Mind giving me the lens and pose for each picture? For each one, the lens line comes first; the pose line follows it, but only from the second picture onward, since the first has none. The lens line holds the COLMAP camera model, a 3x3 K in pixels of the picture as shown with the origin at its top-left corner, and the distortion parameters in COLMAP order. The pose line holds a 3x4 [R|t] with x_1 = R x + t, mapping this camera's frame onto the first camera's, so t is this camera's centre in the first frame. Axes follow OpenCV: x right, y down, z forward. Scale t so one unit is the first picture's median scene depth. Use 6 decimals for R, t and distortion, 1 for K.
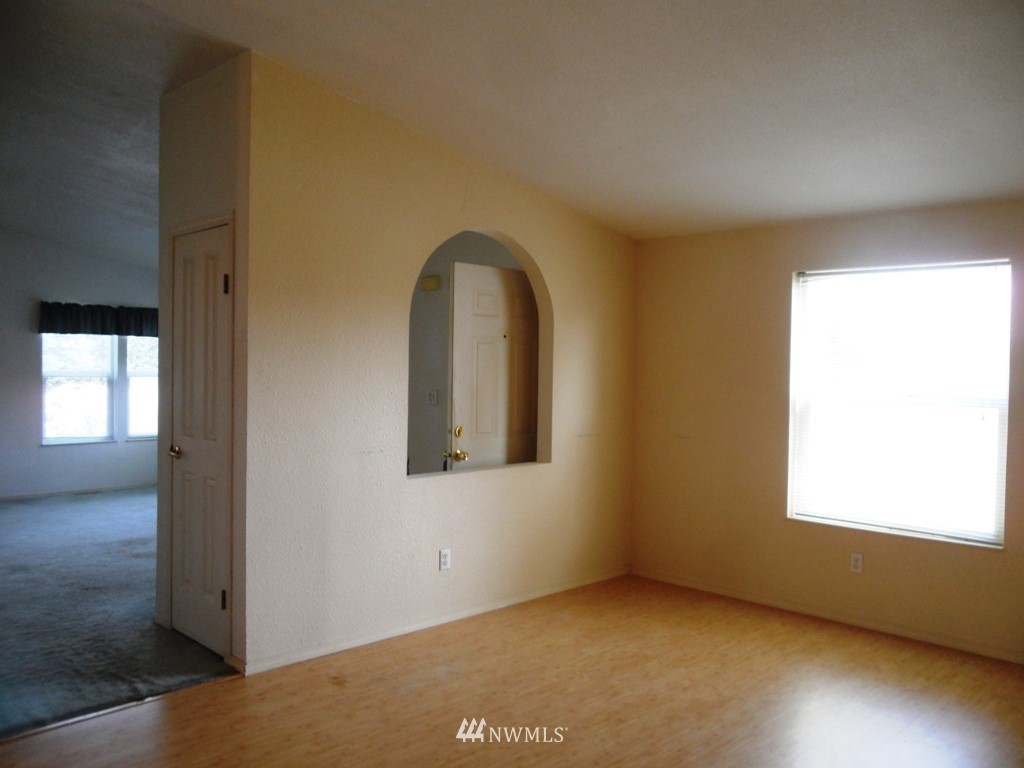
lens RADIAL K [[815.2, 0, 512.0], [0, 815.2, 384.0], [0, 0, 1]] dist [-0.025286, 0.003053]
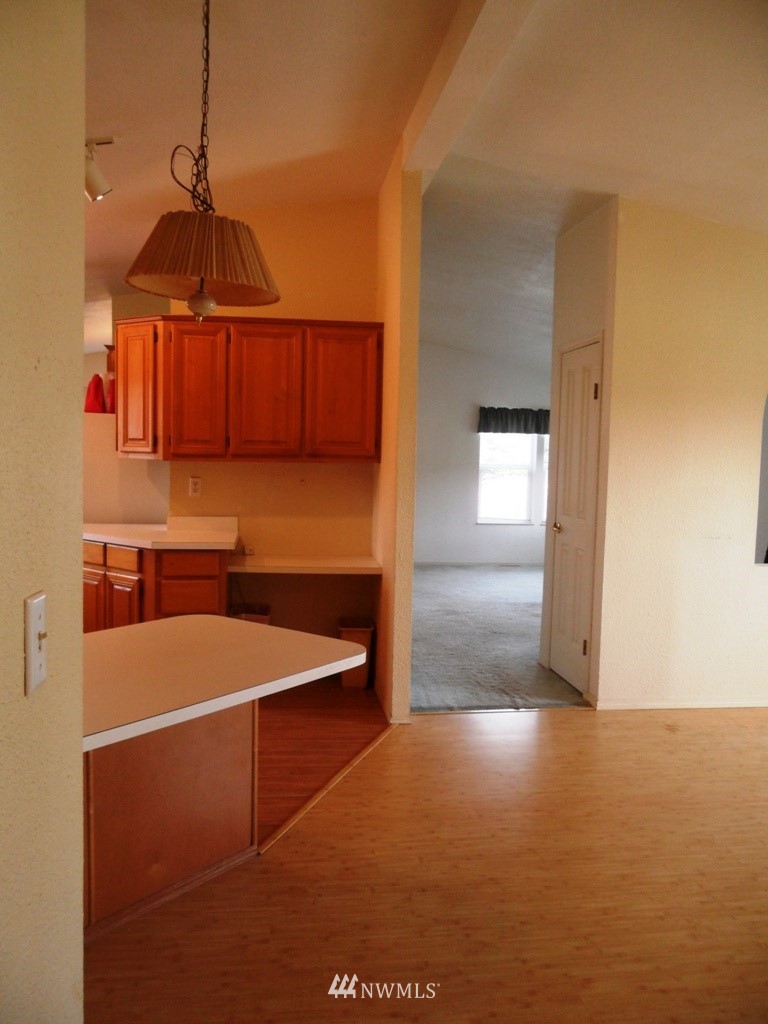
lens RADIAL K [[815.2, 0, 384.0], [0, 815.2, 512.0], [0, 0, 1]] dist [-0.025286, 0.003053]
pose [[0.790624, 0.048045, -0.610414, 0.150656], [-0.025137, 0.998623, 0.046042, 0.009996], [0.611785, -0.021058, 0.790743, -0.165318]]
